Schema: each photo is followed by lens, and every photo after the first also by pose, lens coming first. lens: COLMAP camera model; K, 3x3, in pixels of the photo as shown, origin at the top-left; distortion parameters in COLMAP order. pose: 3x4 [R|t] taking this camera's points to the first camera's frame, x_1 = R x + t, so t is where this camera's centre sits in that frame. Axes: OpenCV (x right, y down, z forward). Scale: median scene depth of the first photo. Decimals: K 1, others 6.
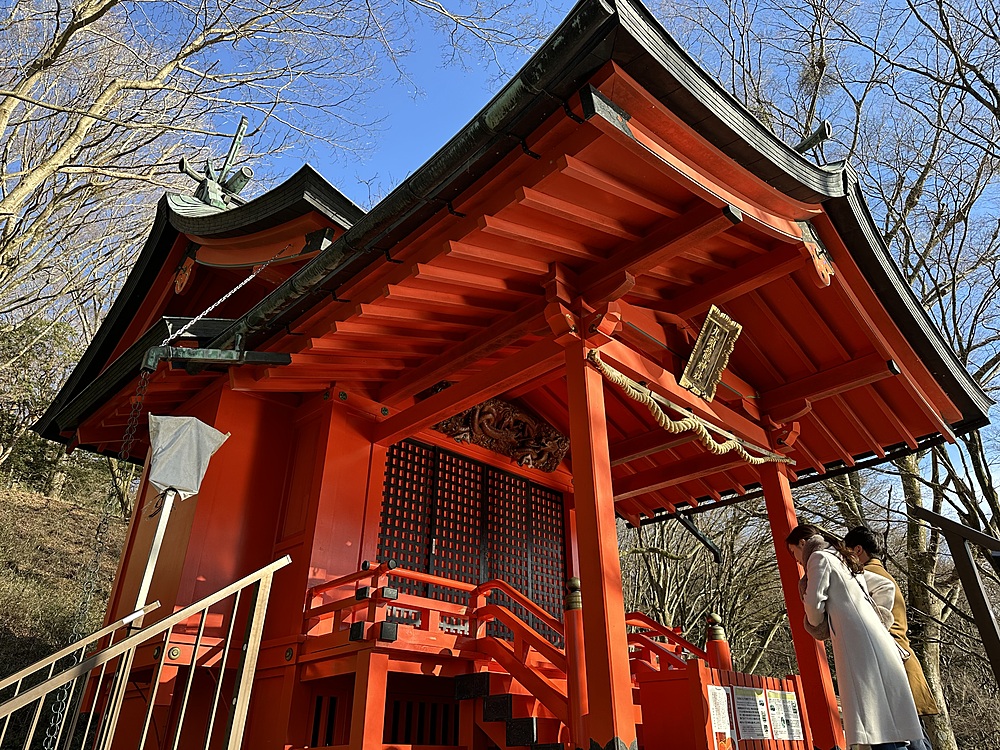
lens RADIAL K [[711.1, 0, 500.0], [0, 711.1, 375.0], [0, 0, 1]] dist [-0.000400, -0.001129]
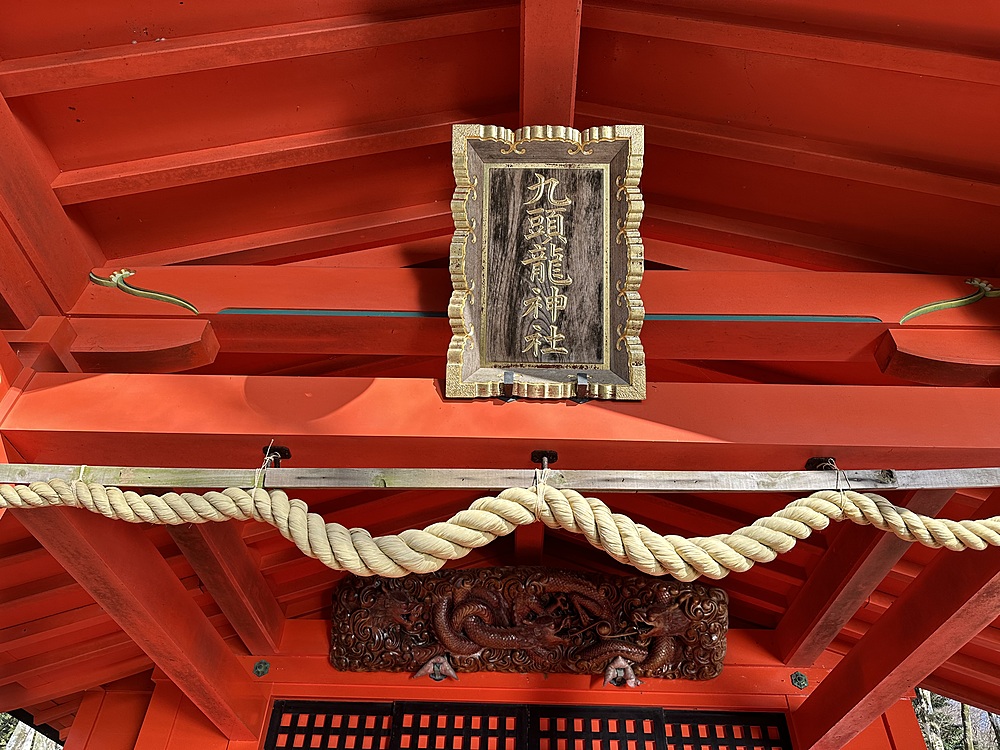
lens RADIAL K [[711.1, 0, 500.0], [0, 711.1, 375.0], [0, 0, 1]] dist [-0.000400, -0.001129]
pose [[0.692719, -0.467943, -0.548790, 0.401199], [0.316696, 0.881009, -0.351464, 0.107879], [0.647954, 0.069666, 0.758487, 0.717119]]
